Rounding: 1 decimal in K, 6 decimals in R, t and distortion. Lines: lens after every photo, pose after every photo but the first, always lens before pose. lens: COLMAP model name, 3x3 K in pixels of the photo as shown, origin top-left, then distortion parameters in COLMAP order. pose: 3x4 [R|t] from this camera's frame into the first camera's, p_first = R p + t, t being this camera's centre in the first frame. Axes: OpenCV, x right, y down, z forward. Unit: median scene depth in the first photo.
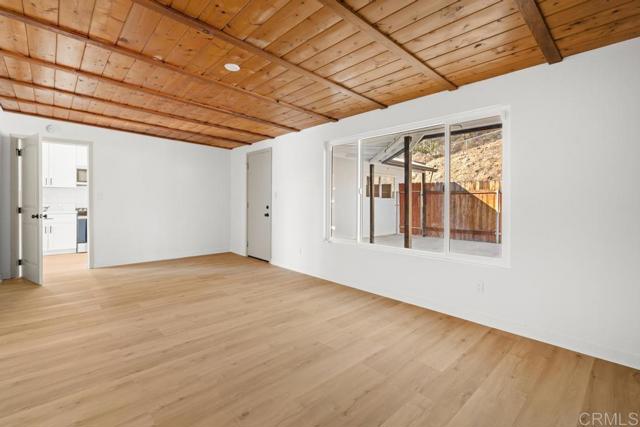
lens RADIAL K [[292.2, 0, 318.8], [0, 292.2, 199.9], [0, 0, 1]] dist [-0.024484, 0.000023]
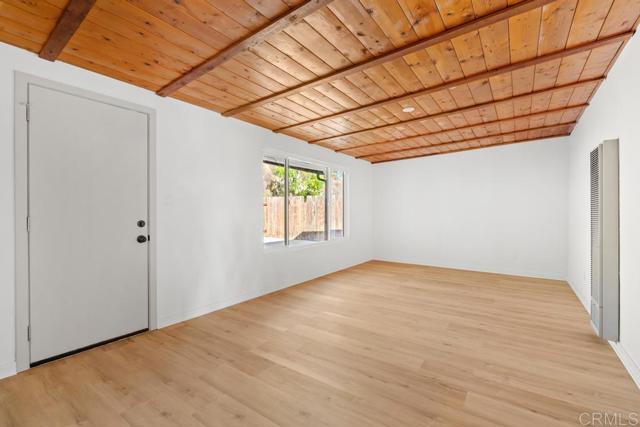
lens RADIAL K [[283.5, 0, 320.0], [0, 283.5, 208.2], [0, 0, 1]] dist [-0.037400, -0.000024]
pose [[-0.203918, 0.005725, 0.978971, -1.348543], [-0.002182, 0.999978, -0.006303, 0.002114], [-0.978985, -0.003421, -0.203901, 1.521640]]
